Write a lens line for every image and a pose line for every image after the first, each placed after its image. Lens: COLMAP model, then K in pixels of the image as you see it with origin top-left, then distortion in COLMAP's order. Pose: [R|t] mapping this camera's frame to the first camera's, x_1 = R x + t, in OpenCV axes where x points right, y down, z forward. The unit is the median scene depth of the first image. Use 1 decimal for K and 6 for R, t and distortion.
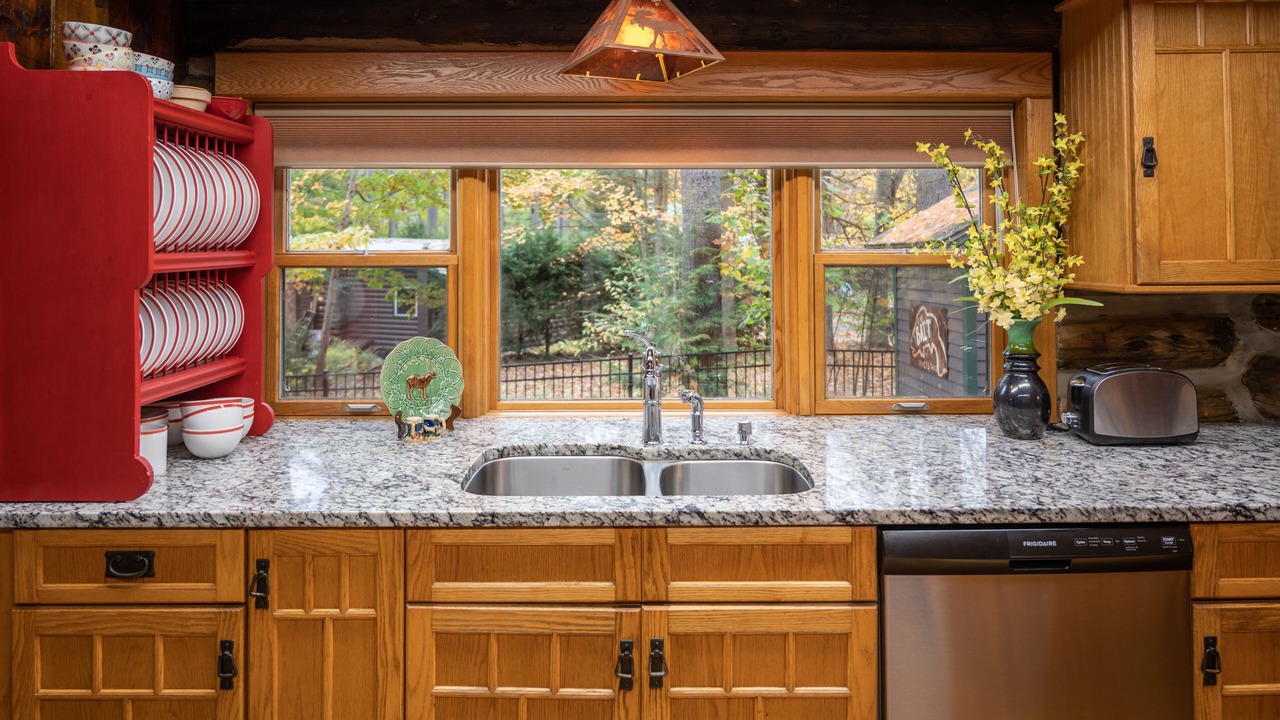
lens RADIAL K [[966.5, 0, 642.3], [0, 966.5, 265.5], [0, 0, 1]] dist [-0.000219, 0.001328]
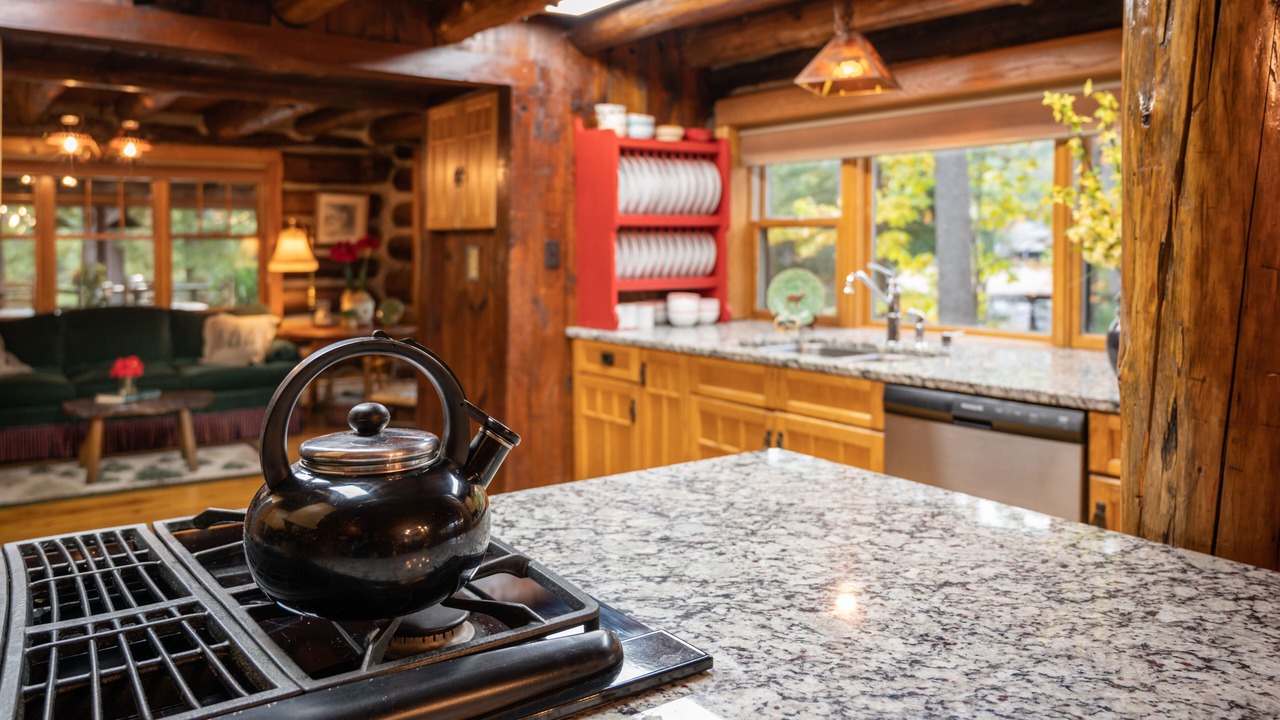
lens RADIAL K [[1012.7, 0, 640.0], [0, 1012.7, 360.0], [0, 0, 1]] dist [0.009409, 0.002851]
pose [[0.585431, 0.093822, -0.805275, 1.321284], [-0.010434, 0.994071, 0.108233, 0.062478], [0.810655, -0.054961, 0.582939, -0.262370]]
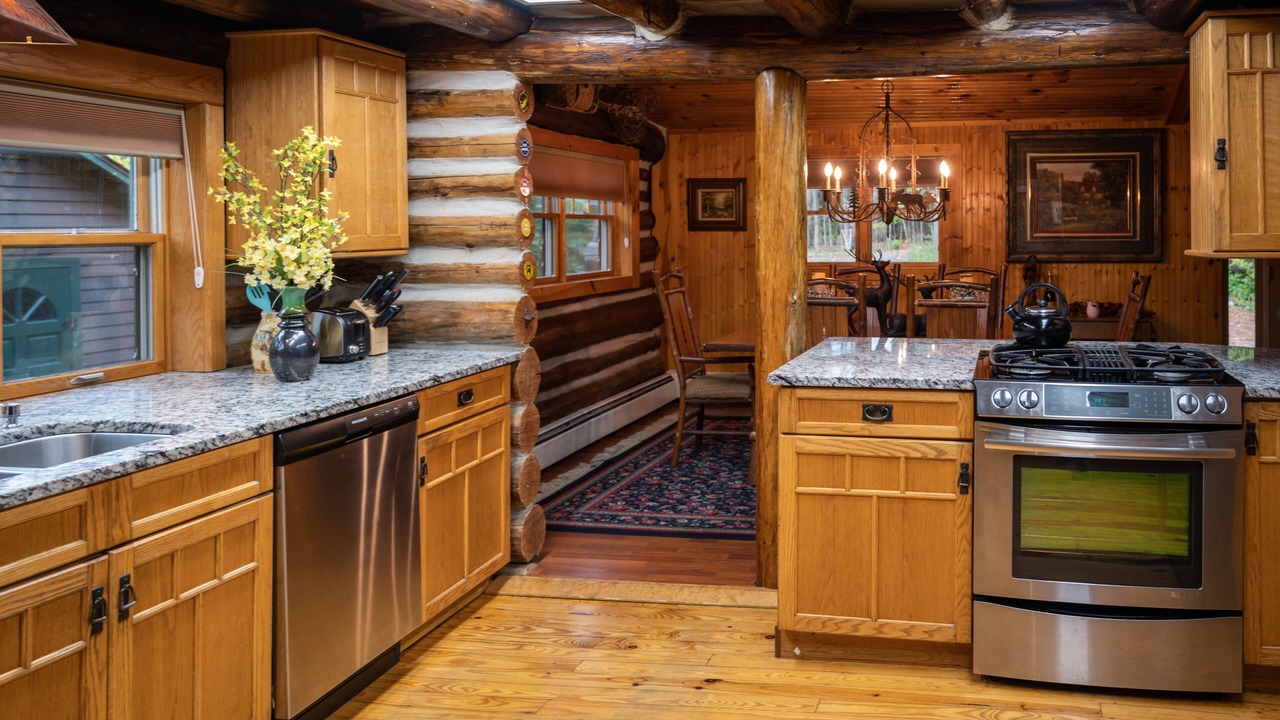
lens RADIAL K [[913.3, 0, 643.8], [0, 913.3, 325.3], [0, 0, 1]] dist [0.176749, -0.001218]
pose [[0.395834, -0.105893, 0.912196, -0.739766], [0.033961, 0.994338, 0.100692, 0.004861], [-0.917694, -0.008879, 0.397189, 0.003683]]
